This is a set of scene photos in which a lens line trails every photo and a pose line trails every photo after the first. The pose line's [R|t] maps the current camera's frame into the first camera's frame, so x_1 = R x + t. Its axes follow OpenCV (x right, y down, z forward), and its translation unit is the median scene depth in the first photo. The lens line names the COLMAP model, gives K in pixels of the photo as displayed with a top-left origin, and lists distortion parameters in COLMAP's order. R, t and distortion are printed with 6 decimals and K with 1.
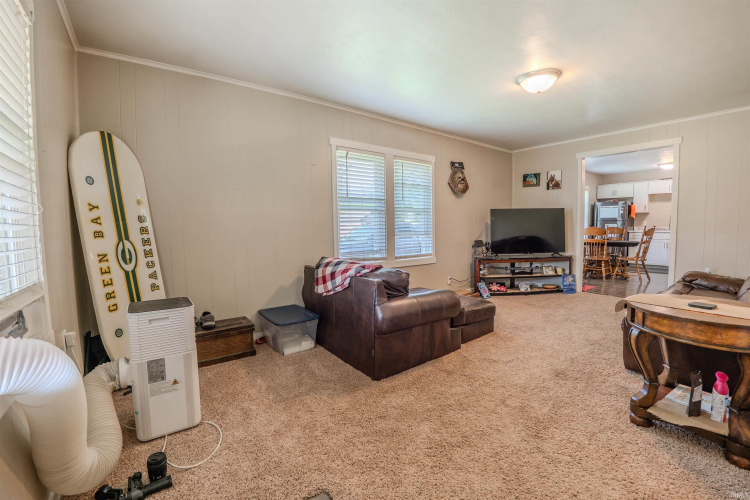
lens RADIAL K [[304.9, 0, 371.5], [0, 304.9, 248.0], [0, 0, 1]] dist [-0.054392, -0.000066]
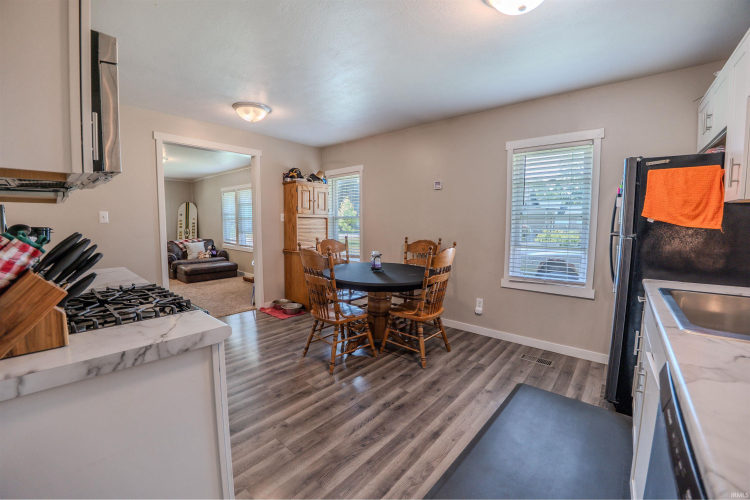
lens RADIAL K [[304.9, 0, 371.5], [0, 304.9, 248.0], [0, 0, 1]] dist [-0.054392, -0.000066]
pose [[0.218249, 0.105133, -0.970214, 3.549721], [-0.073061, 0.993150, 0.091184, -0.305866], [0.973154, 0.050984, 0.224435, 2.426569]]
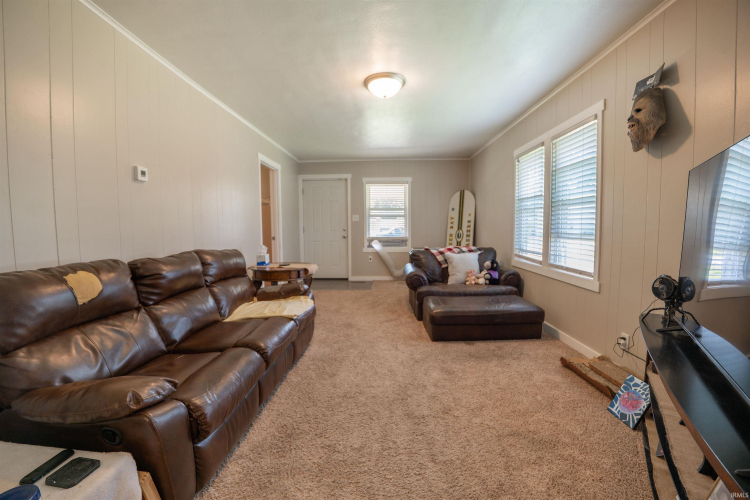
lens RADIAL K [[304.9, 0, 371.5], [0, 304.9, 248.0], [0, 0, 1]] dist [-0.054392, -0.000066]
pose [[-0.623673, 0.076931, -0.777890, 1.735825], [-0.029757, 0.992087, 0.121971, -0.166240], [0.781119, 0.099218, -0.616449, 1.978985]]
